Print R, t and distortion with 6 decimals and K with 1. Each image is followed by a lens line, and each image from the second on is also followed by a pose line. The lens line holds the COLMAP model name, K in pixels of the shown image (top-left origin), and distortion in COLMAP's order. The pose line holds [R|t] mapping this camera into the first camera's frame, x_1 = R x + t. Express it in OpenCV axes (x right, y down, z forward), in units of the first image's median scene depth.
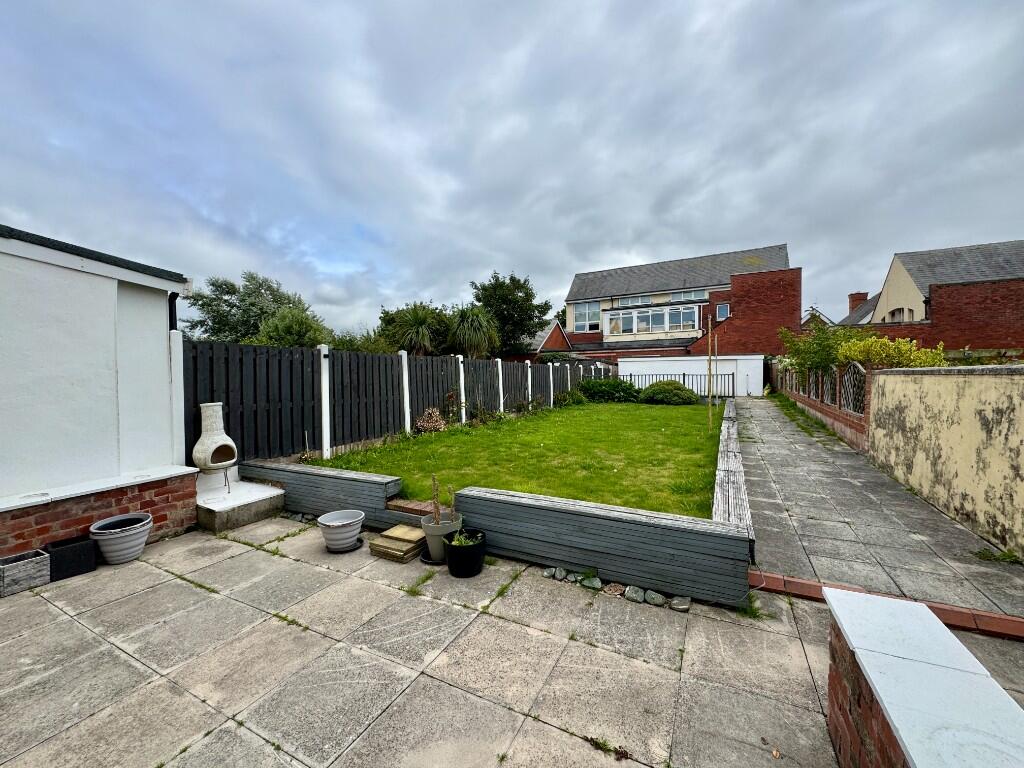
lens RADIAL K [[407.7, 0, 512.0], [0, 407.7, 384.0], [0, 0, 1]] dist [0.000667, 0.000034]
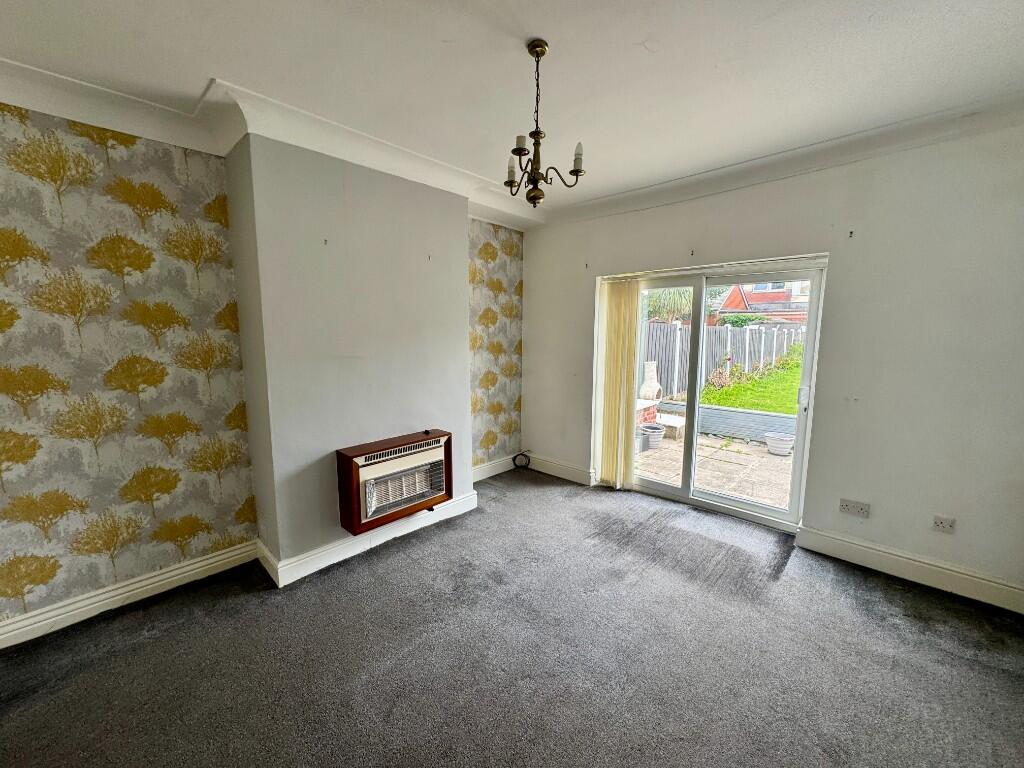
lens RADIAL K [[407.7, 0, 512.0], [0, 407.7, 384.0], [0, 0, 1]] dist [0.000667, 0.000034]
pose [[0.955615, 0.027451, -0.293337, -0.780705], [-0.000060, 0.995668, 0.092980, -0.021038], [0.294618, -0.088836, 0.951477, -0.681470]]
